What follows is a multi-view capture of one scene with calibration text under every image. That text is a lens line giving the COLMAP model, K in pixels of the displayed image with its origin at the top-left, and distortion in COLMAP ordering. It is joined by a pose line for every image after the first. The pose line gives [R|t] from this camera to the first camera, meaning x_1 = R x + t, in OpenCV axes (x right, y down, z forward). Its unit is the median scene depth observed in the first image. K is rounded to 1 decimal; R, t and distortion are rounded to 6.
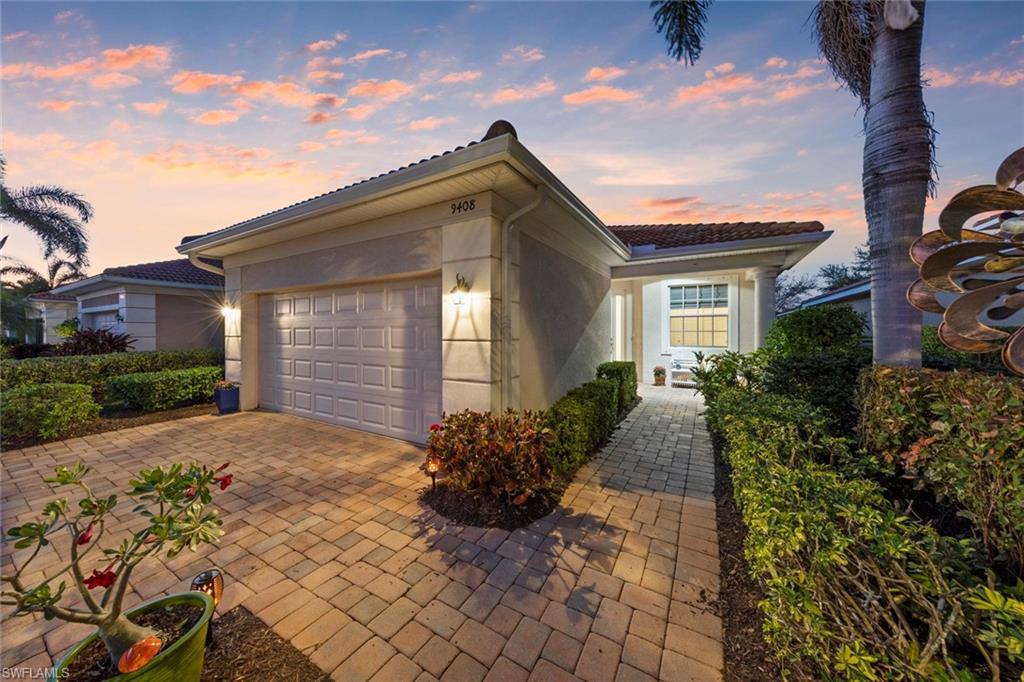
lens RADIAL K [[340.4, 0, 510.7], [0, 340.4, 338.0], [0, 0, 1]] dist [0.008380, -0.000043]
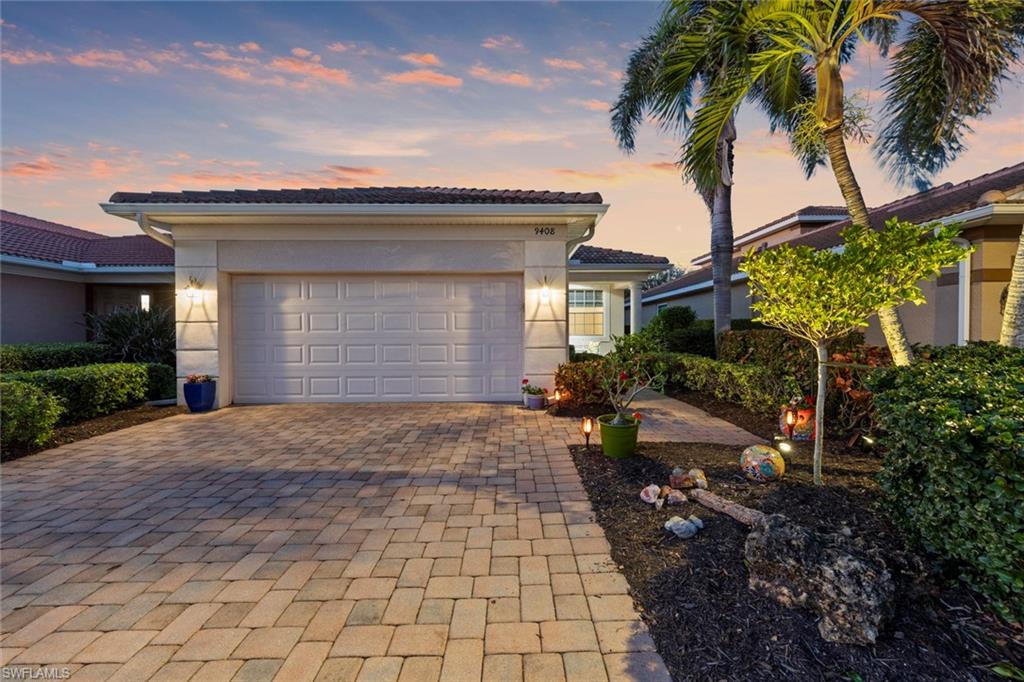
lens RADIAL K [[390.7, 0, 512.0], [0, 390.7, 341.0], [0, 0, 1]] dist [0.001667, 0.000085]
pose [[0.855020, -0.012658, 0.518441, -0.916119], [0.013839, 0.999903, 0.001589, 0.072690], [-0.518411, 0.005816, 0.855112, -0.307495]]
